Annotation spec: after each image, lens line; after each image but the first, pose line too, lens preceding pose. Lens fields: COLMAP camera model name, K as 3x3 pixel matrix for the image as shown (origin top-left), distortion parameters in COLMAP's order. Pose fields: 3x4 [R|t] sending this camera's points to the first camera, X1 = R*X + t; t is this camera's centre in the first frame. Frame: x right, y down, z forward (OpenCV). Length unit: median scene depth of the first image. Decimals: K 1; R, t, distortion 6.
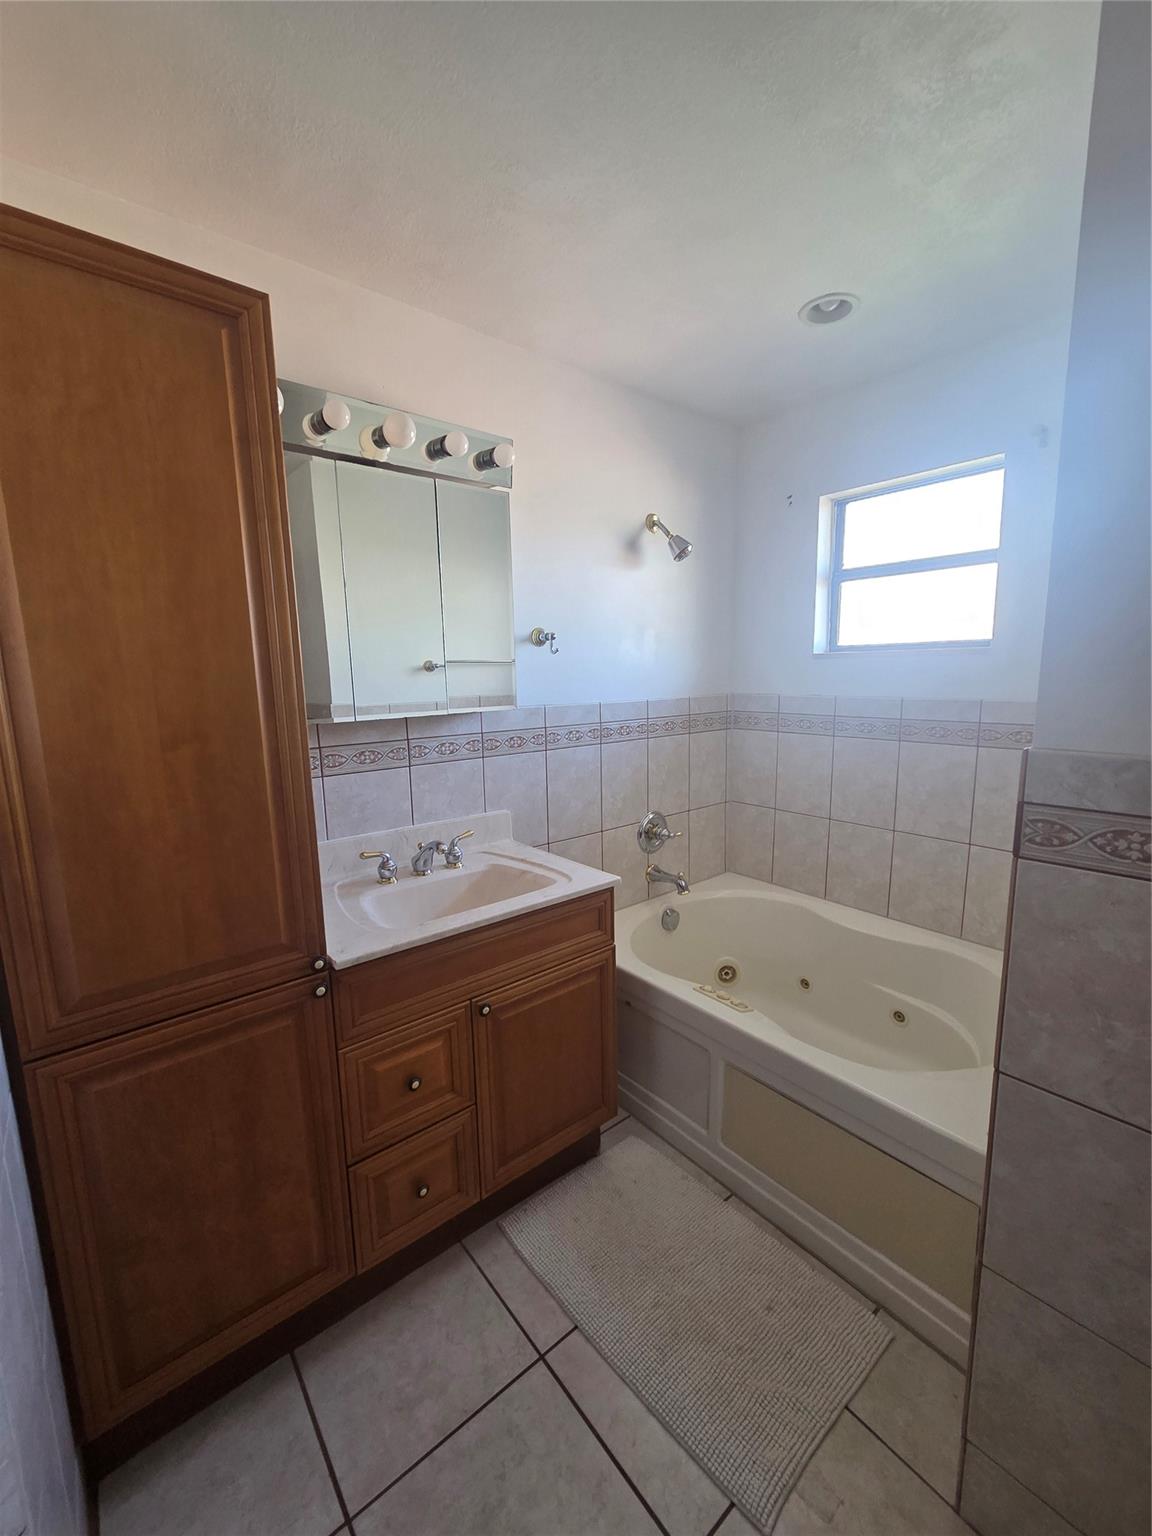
lens RADIAL K [[629.1, 0, 582.5], [0, 629.1, 769.0], [0, 0, 1]] dist [0.002778, -0.000490]
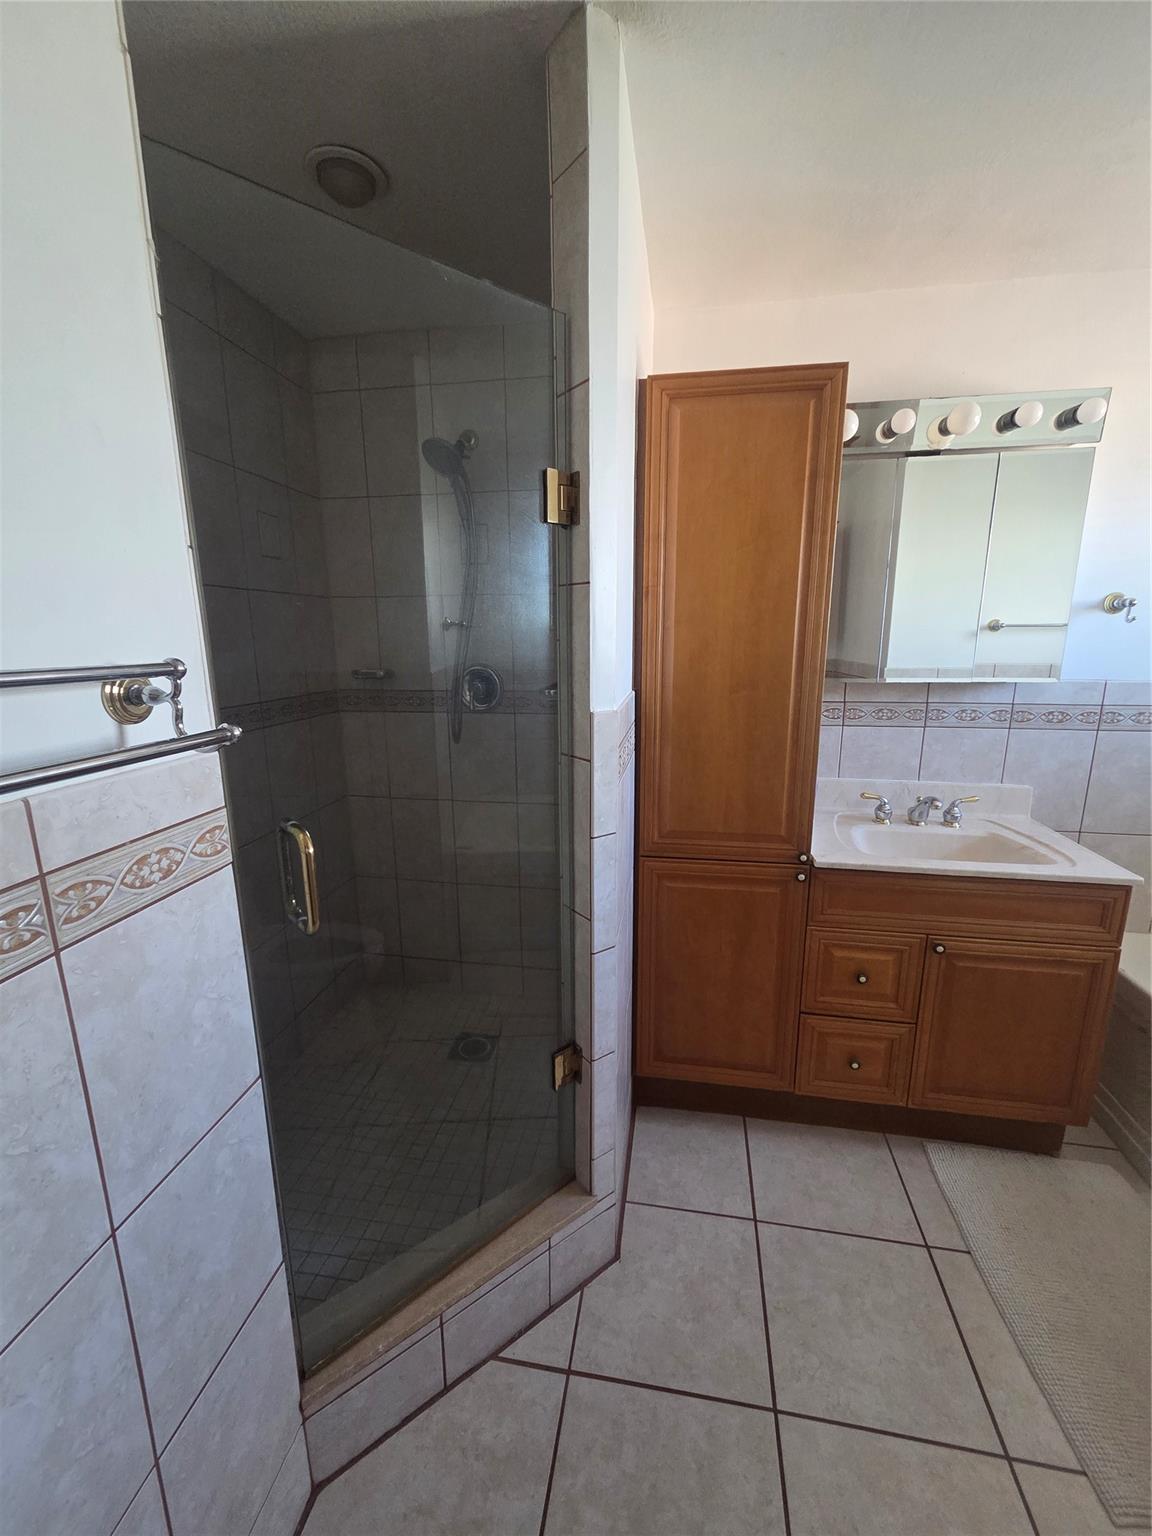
lens RADIAL K [[629.1, 0, 577.8], [0, 629.1, 771.2], [0, 0, 1]] dist [0.002778, -0.000490]
pose [[0.651845, 0.177389, -0.737313, 0.183346], [-0.124589, 0.984097, 0.126615, 0.009021], [0.748048, 0.009328, 0.663579, -0.214914]]
